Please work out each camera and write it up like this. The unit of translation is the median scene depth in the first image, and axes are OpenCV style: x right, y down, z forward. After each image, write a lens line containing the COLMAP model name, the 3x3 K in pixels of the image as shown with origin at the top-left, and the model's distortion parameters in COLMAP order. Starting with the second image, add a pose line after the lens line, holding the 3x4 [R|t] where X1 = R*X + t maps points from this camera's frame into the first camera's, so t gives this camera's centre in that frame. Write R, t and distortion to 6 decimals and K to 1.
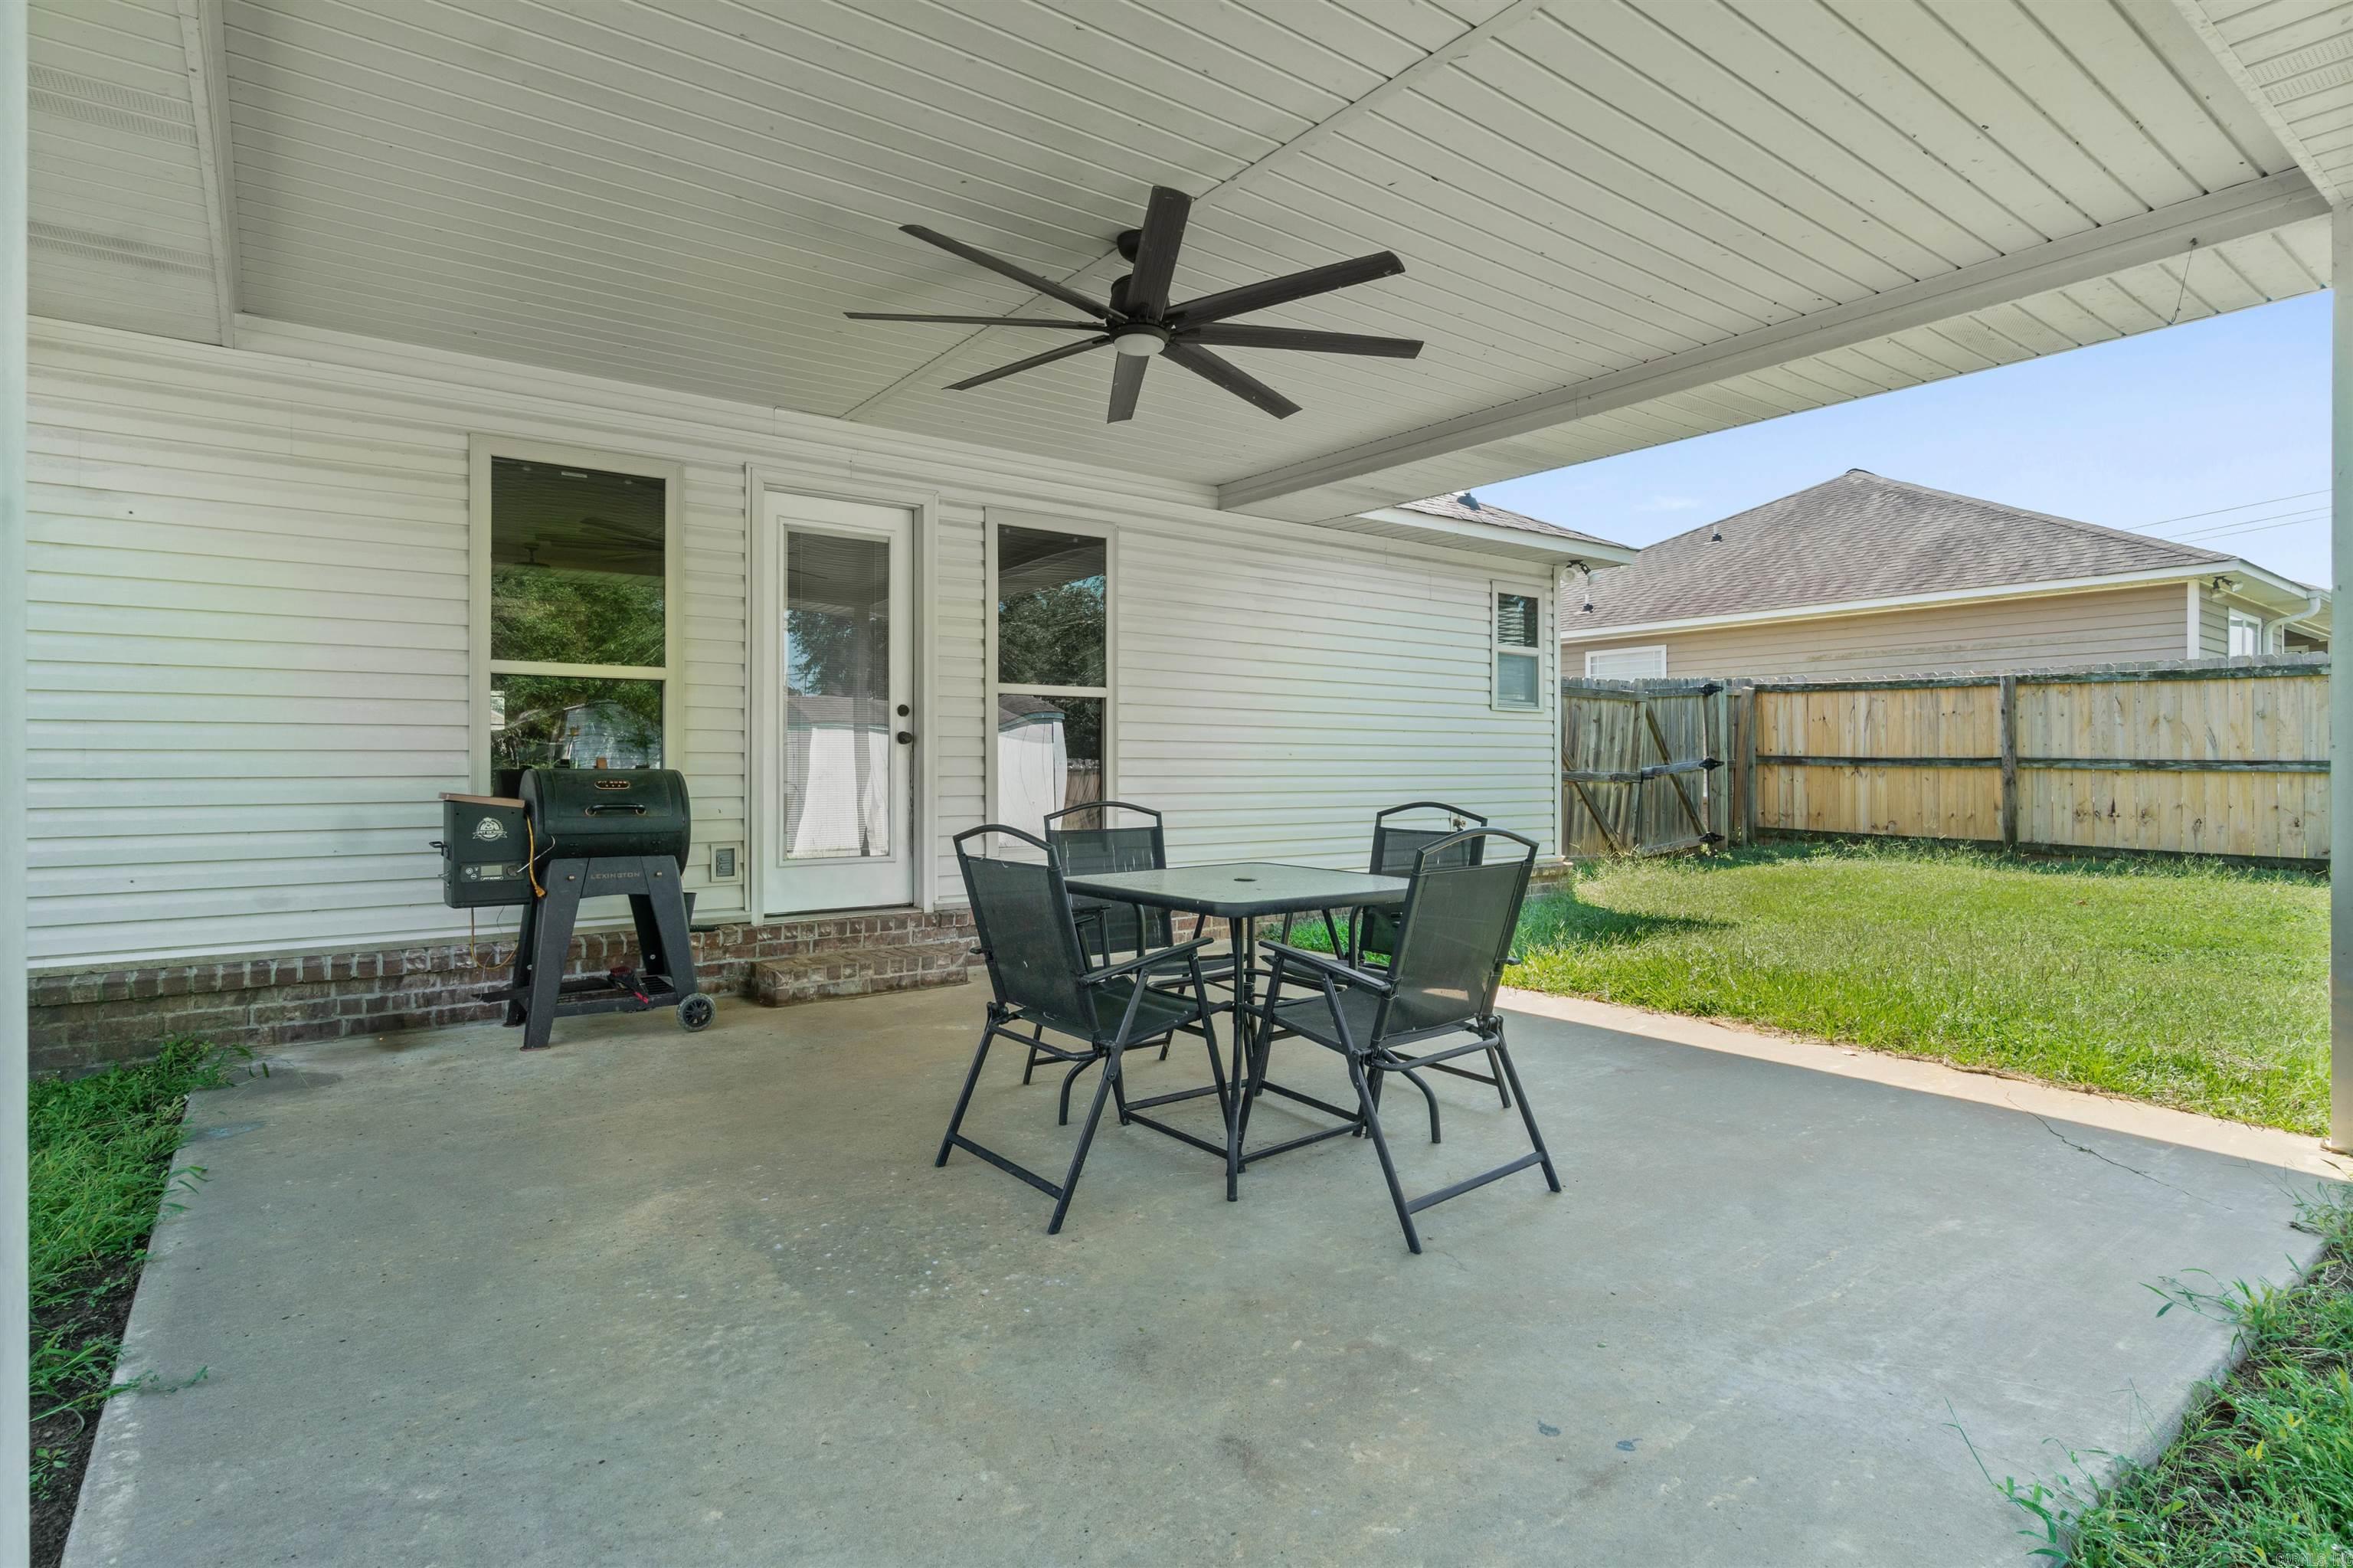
lens RADIAL K [[1205.8, 0, 1163.3], [0, 1205.8, 771.0], [0, 0, 1]] dist [-0.006825, 0.004807]
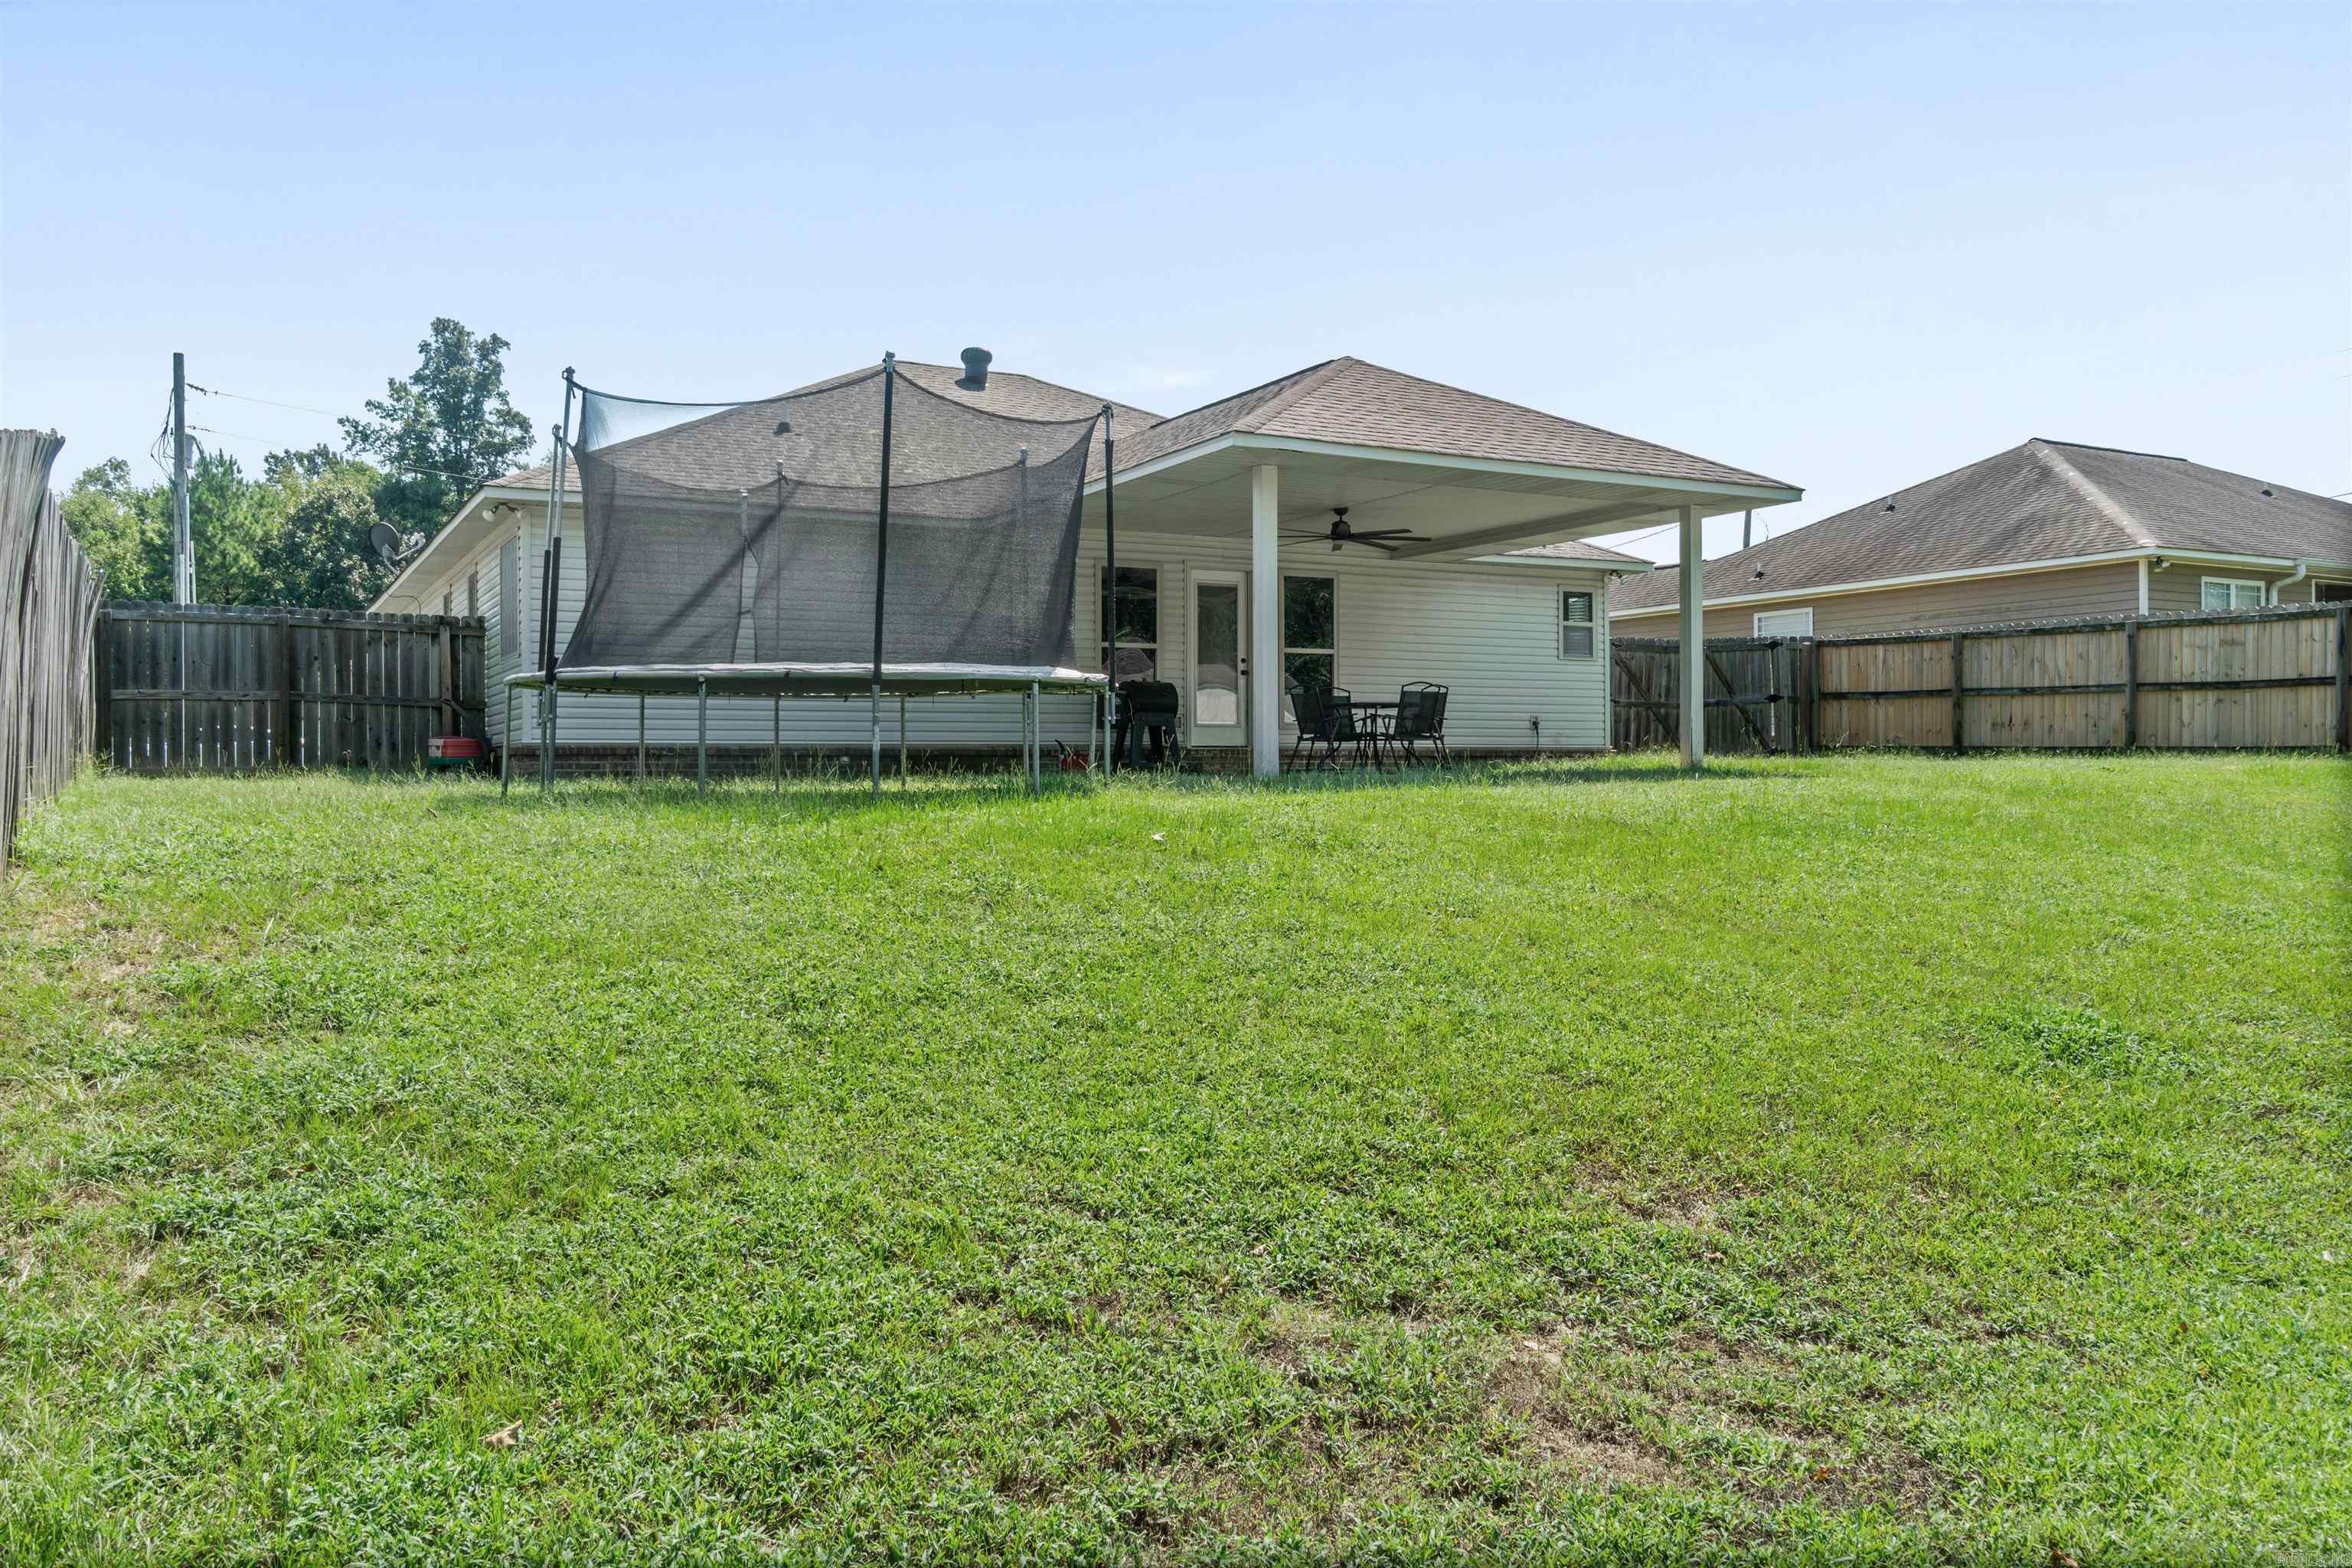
lens RADIAL K [[1790.4, 0, 1162.8], [0, 1790.4, 785.2], [0, 0, 1]] dist [0.000676, 0.001769]
pose [[0.987922, -0.002410, -0.154936, 0.089408], [0.003271, 0.999981, 0.005300, 0.095308], [0.154920, -0.005743, 0.987910, -1.357105]]
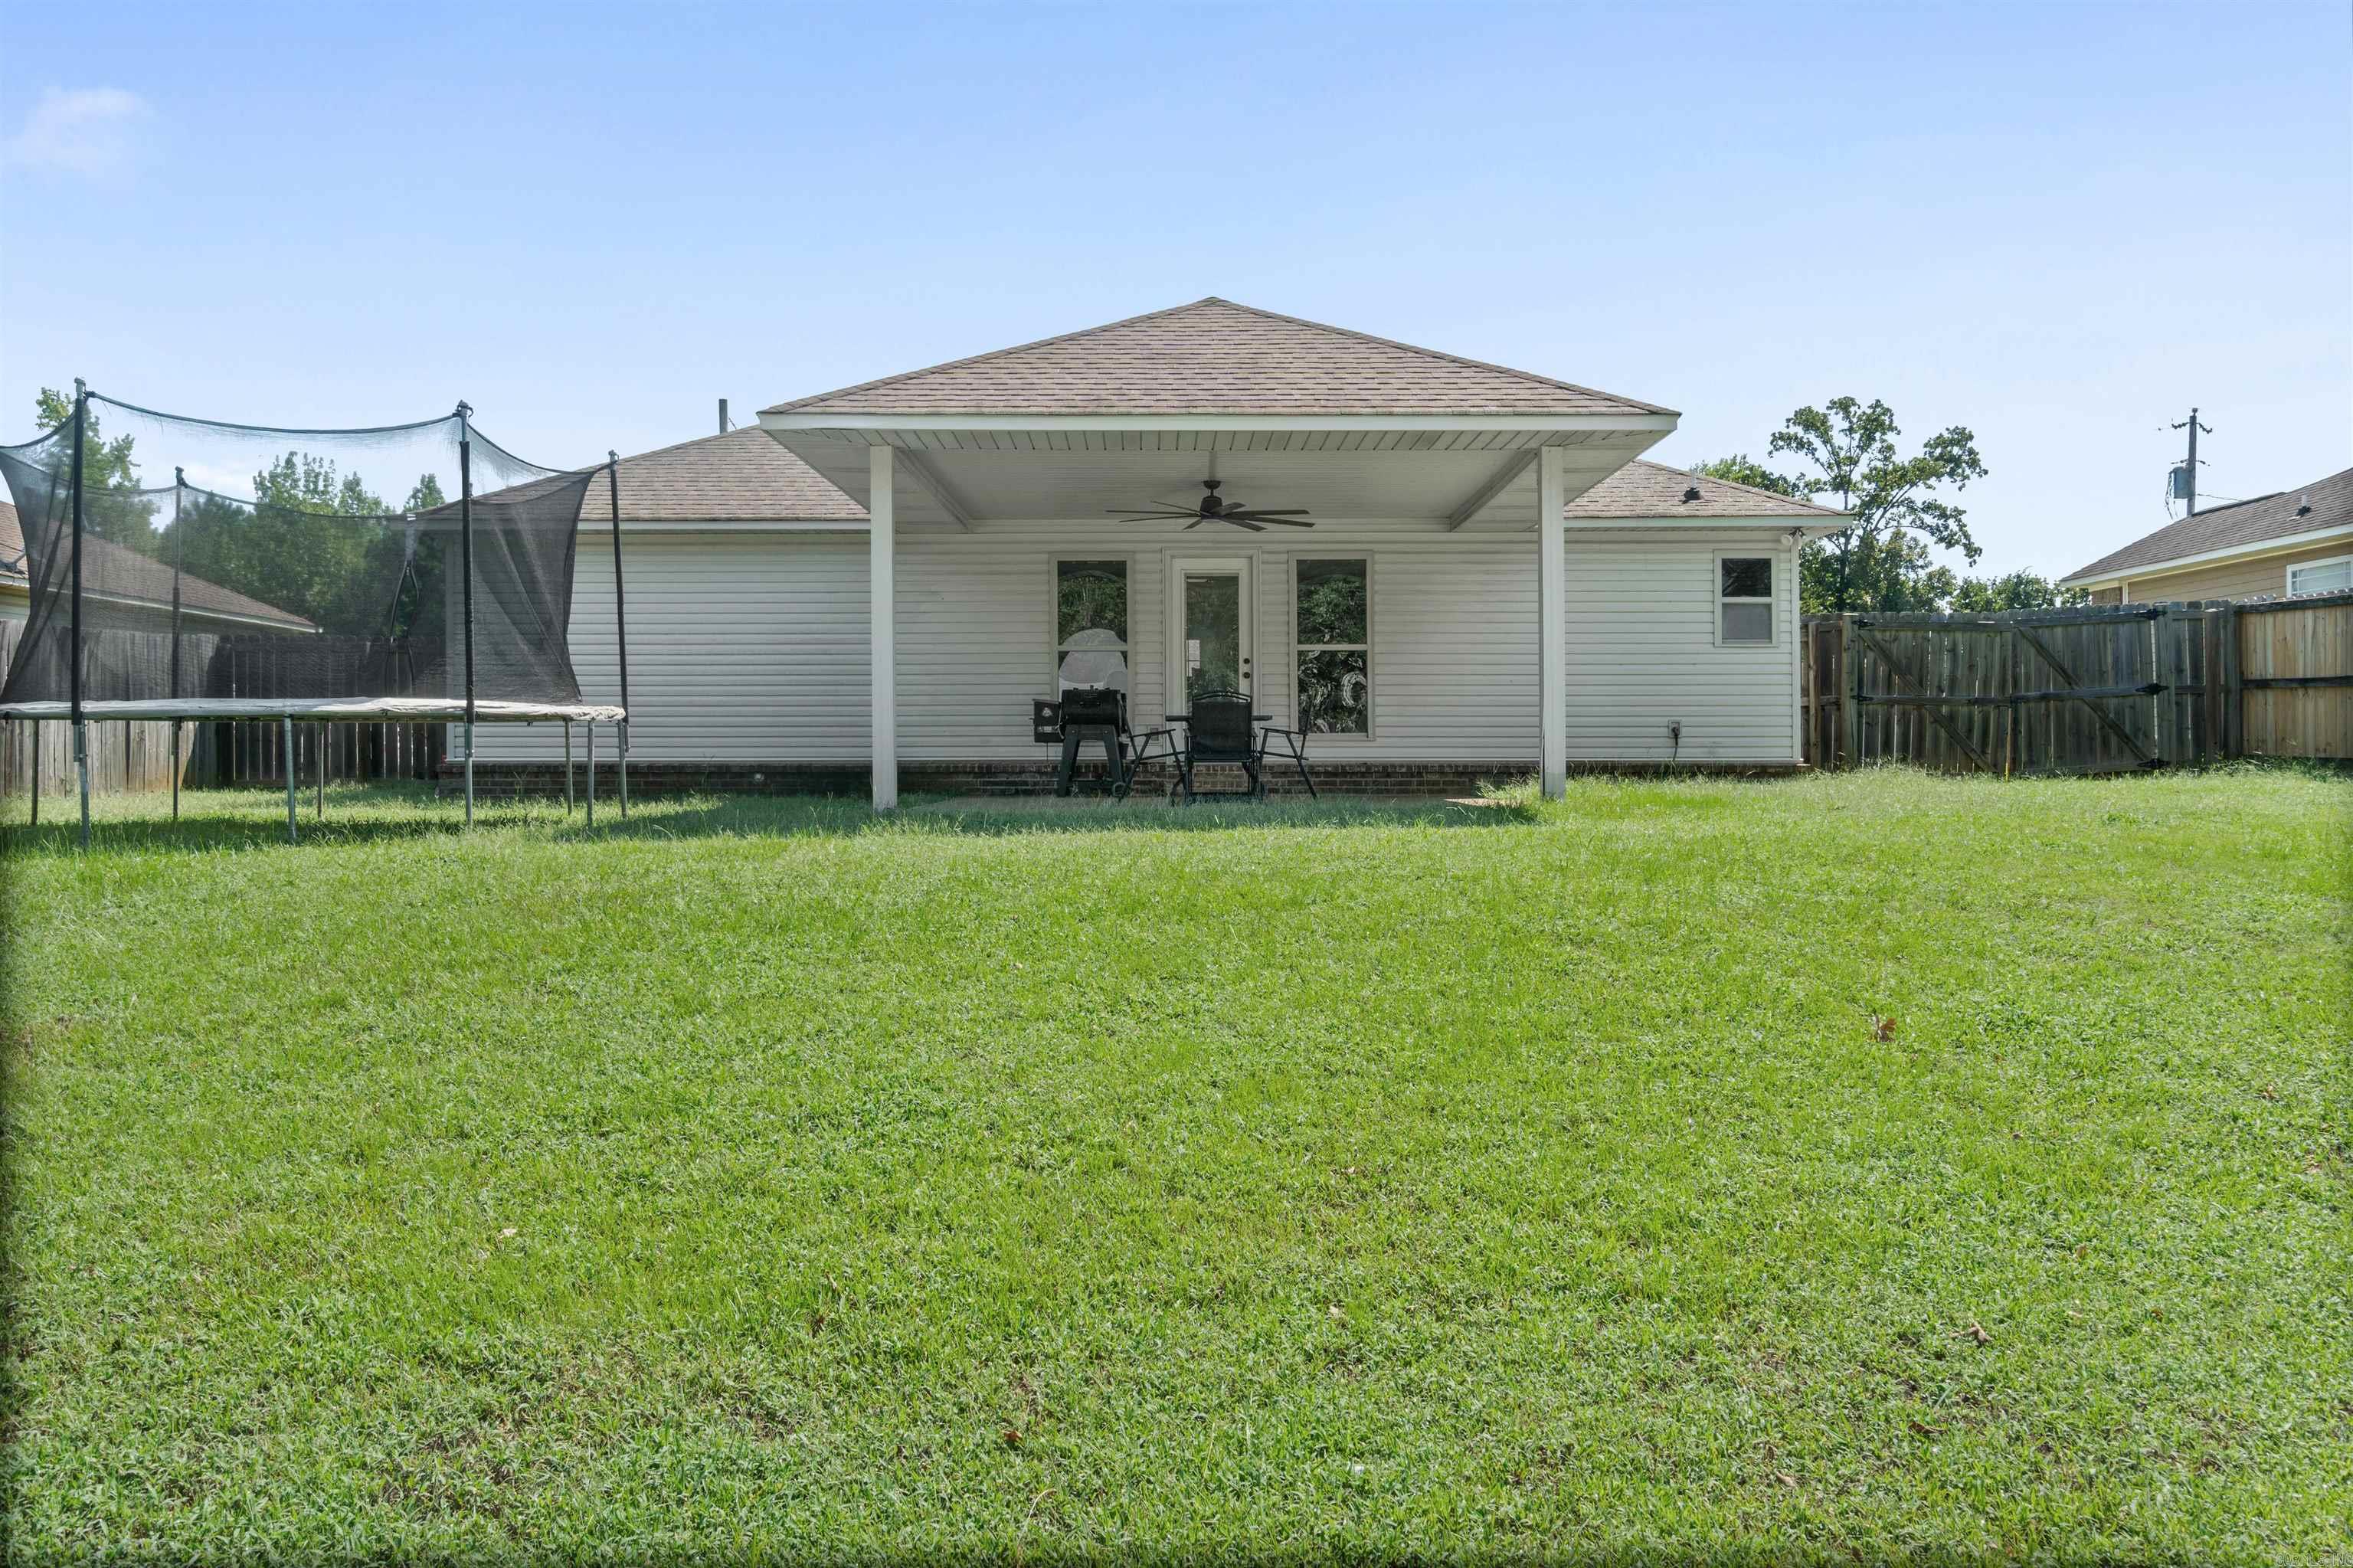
lens RADIAL K [[1791.2, 0, 1174.0], [0, 1791.2, 773.6], [0, 0, 1]] dist [0.000676, 0.001769]
pose [[0.794375, 0.007049, -0.607387, 0.834964], [-0.001242, 0.999949, 0.009981, 0.059206], [0.607427, -0.007174, 0.794343, -0.789943]]
